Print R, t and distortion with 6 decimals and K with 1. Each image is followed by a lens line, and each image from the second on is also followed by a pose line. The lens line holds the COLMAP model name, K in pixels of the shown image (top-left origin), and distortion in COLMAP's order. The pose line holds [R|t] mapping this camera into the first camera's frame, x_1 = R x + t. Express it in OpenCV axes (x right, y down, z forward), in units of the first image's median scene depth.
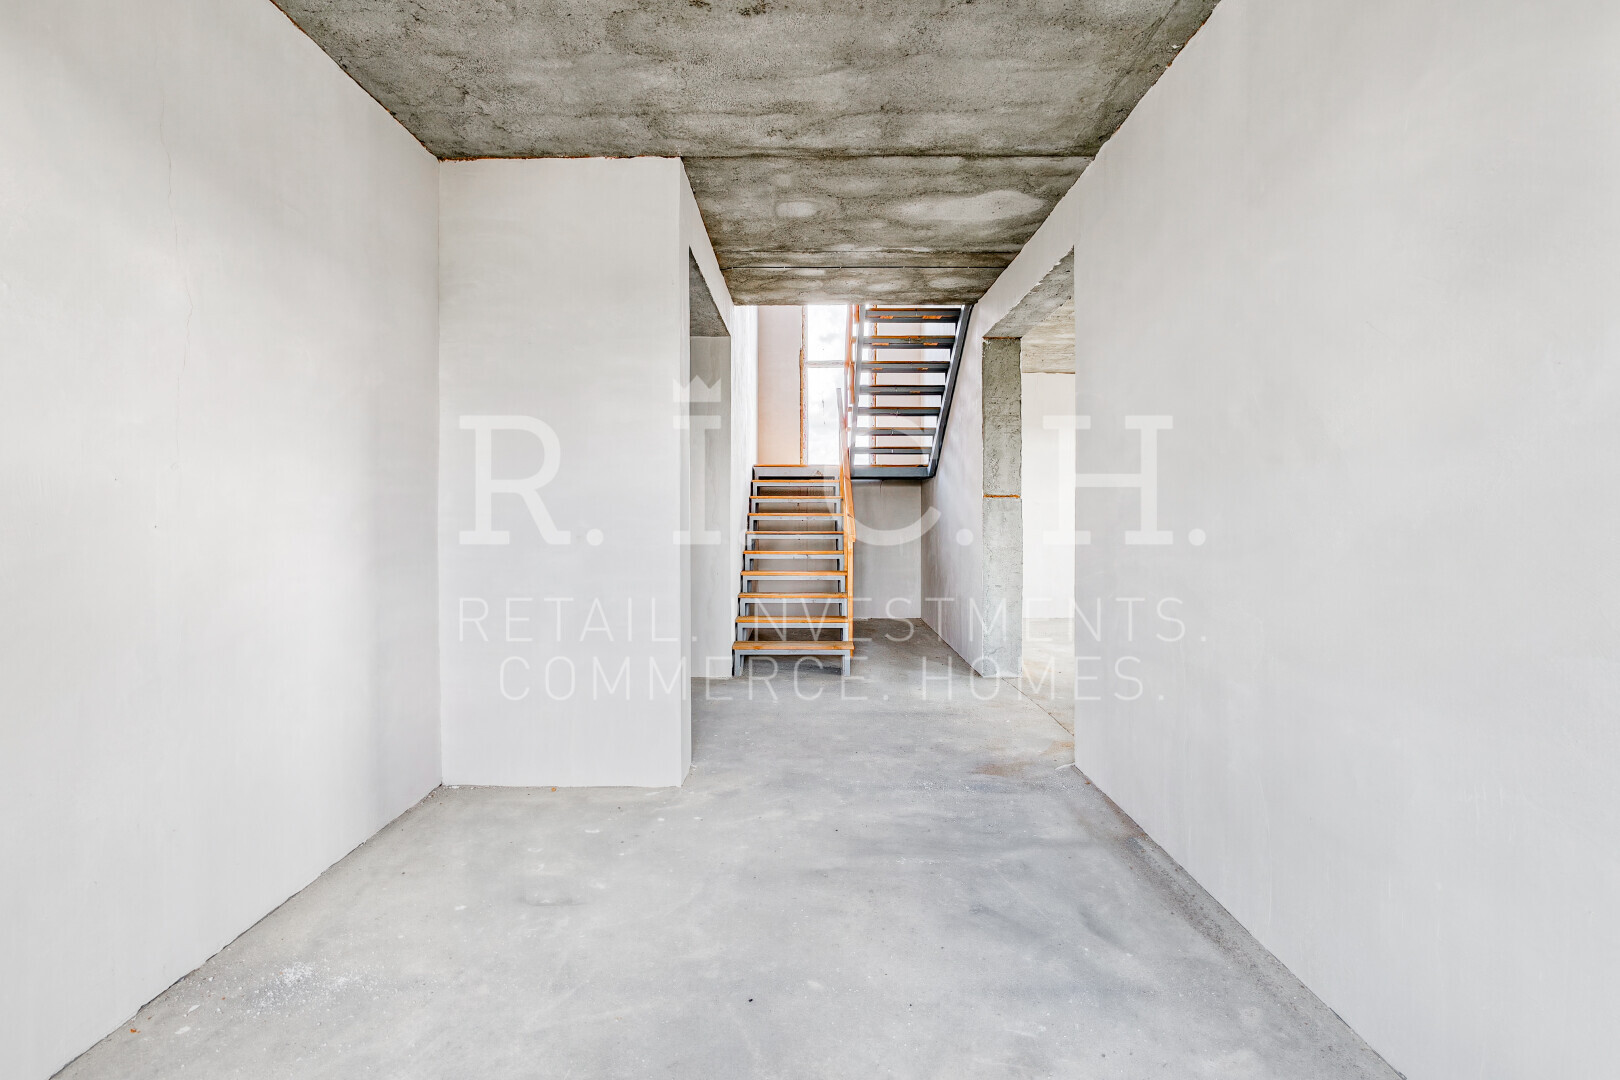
lens RADIAL K [[874.8, 0, 813.9], [0, 874.8, 533.2], [0, 0, 1]] dist [0.000134, 0.000233]
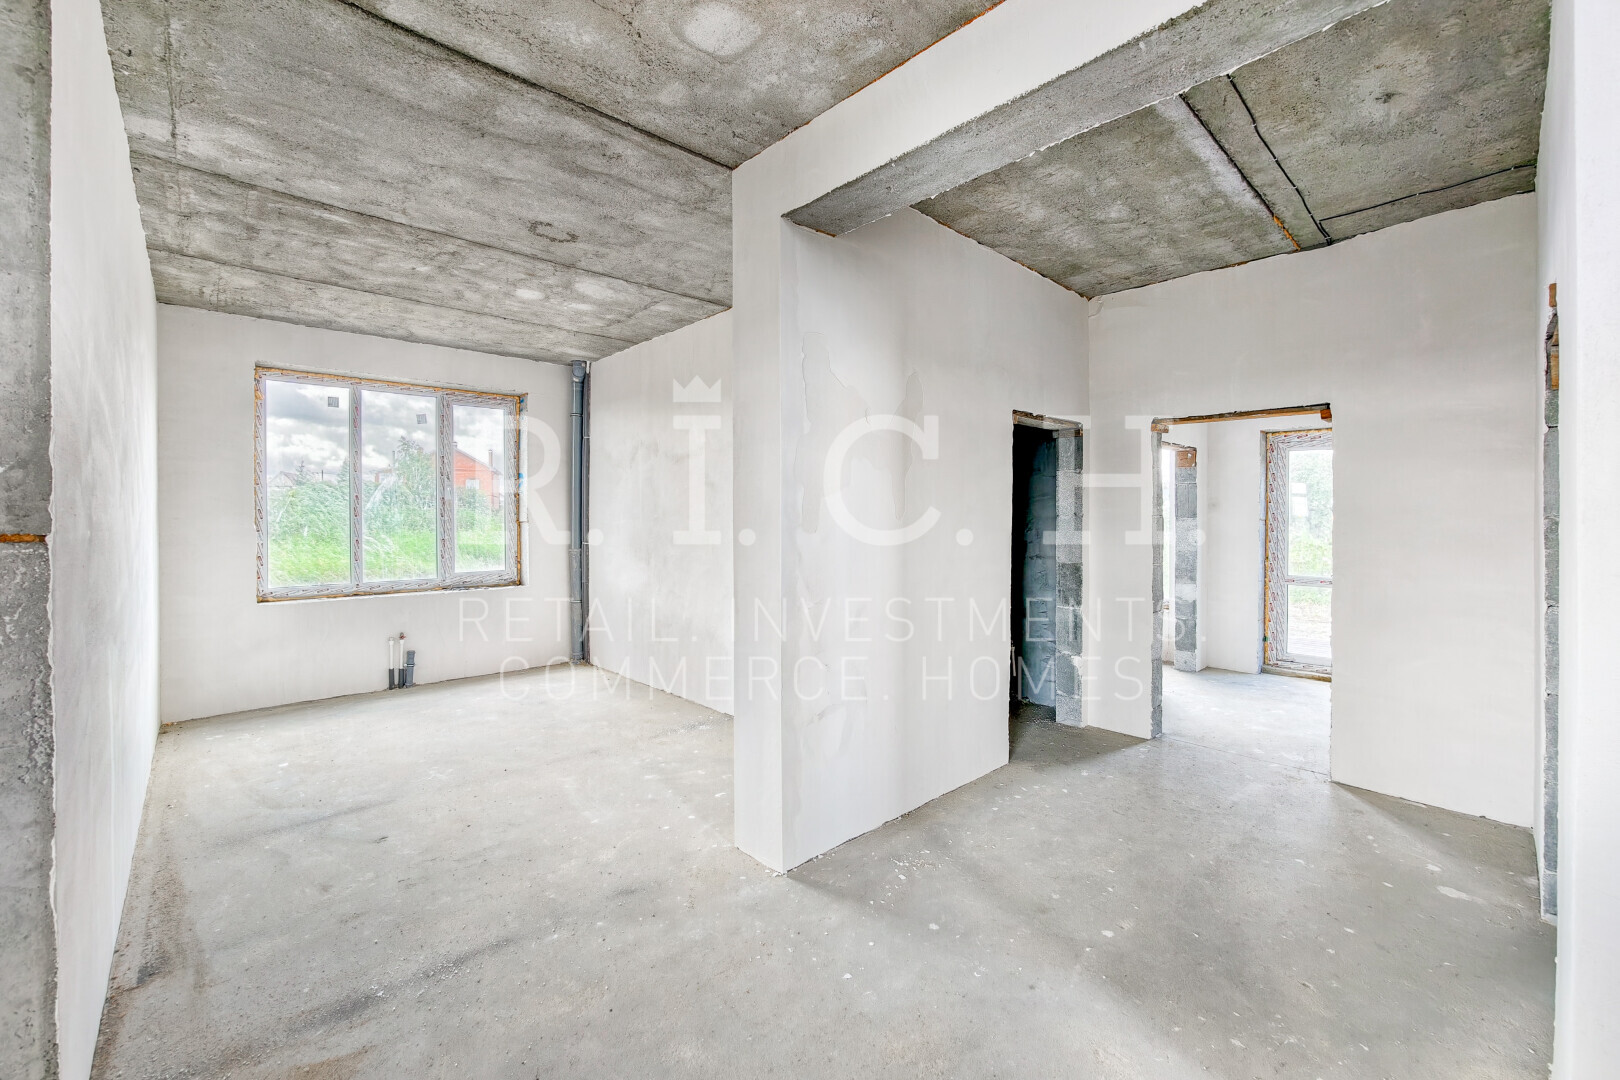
lens RADIAL K [[669.8, 0, 787.3], [0, 669.8, 524.8], [0, 0, 1]] dist [-0.009022, 0.003030]
pose [[-0.767663, 0.008801, -0.640794, 0.244111], [-0.012434, 0.999513, 0.028624, -0.069060], [0.640734, 0.029941, -0.767179, 1.483945]]
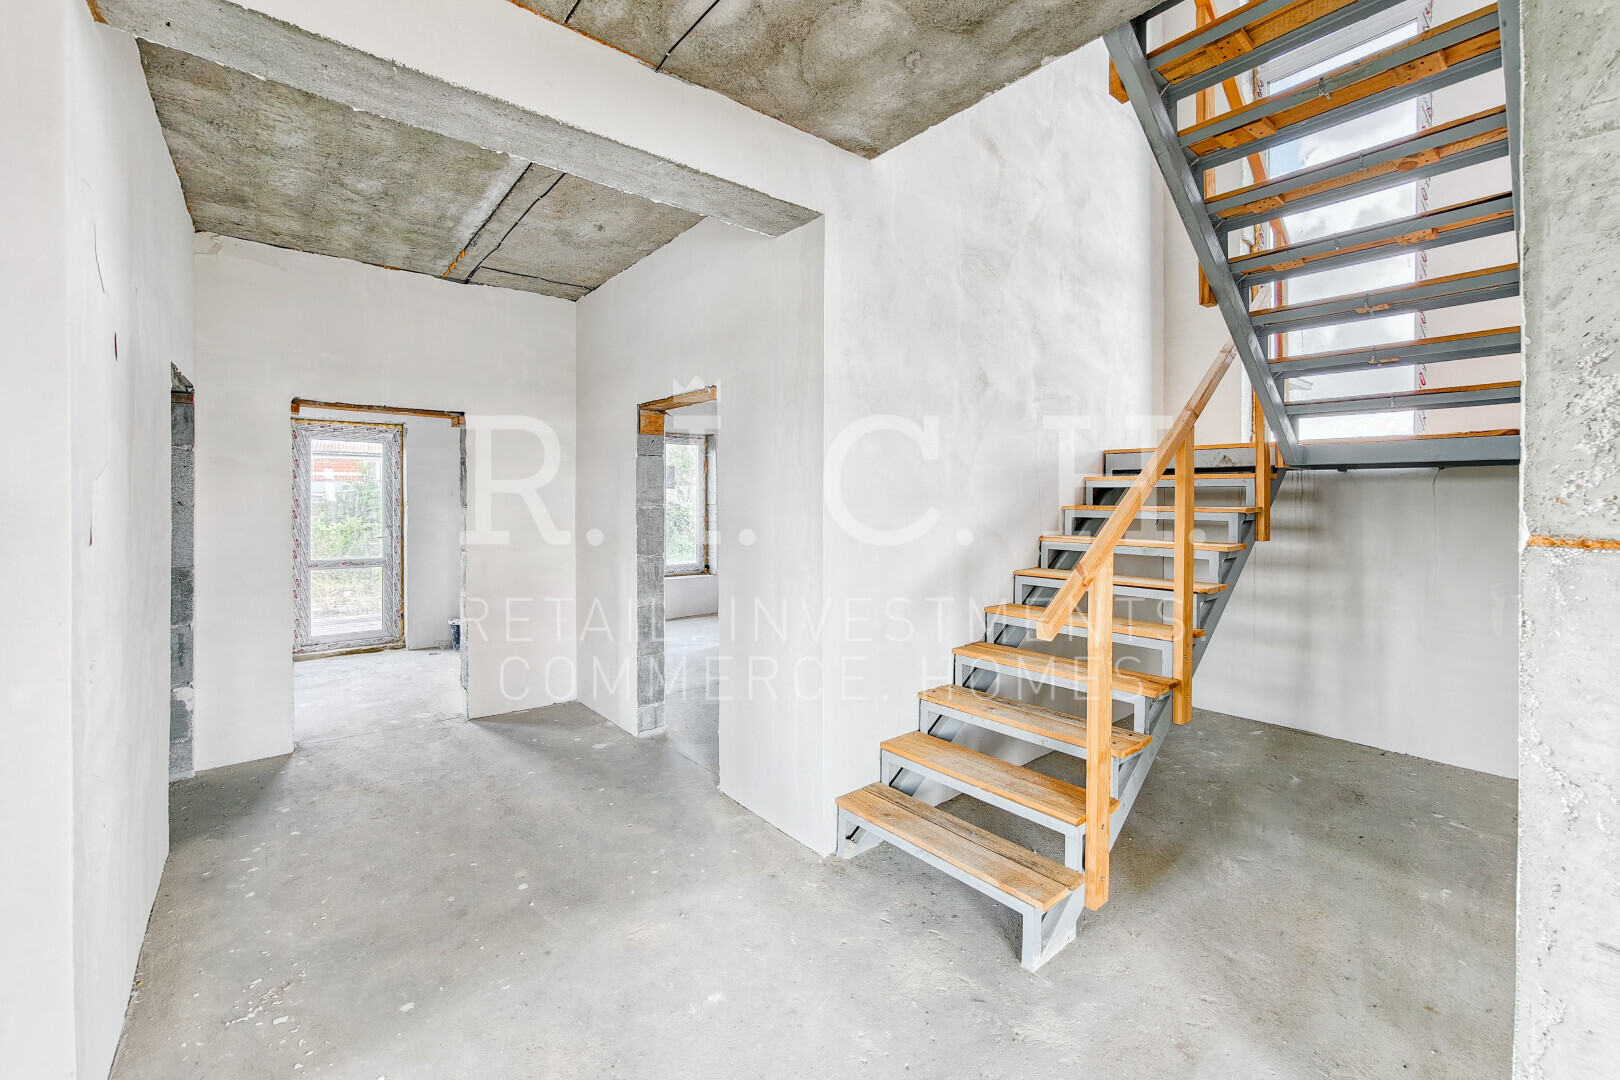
lens RADIAL K [[669.8, 0, 818.5], [0, 669.8, 509.5], [0, 0, 1]] dist [-0.009022, 0.003030]
pose [[0.610491, 0.015126, -0.791879, 0.328429], [-0.017330, 0.999833, 0.005738, -0.072223], [0.791833, 0.010220, 0.610652, 1.101988]]
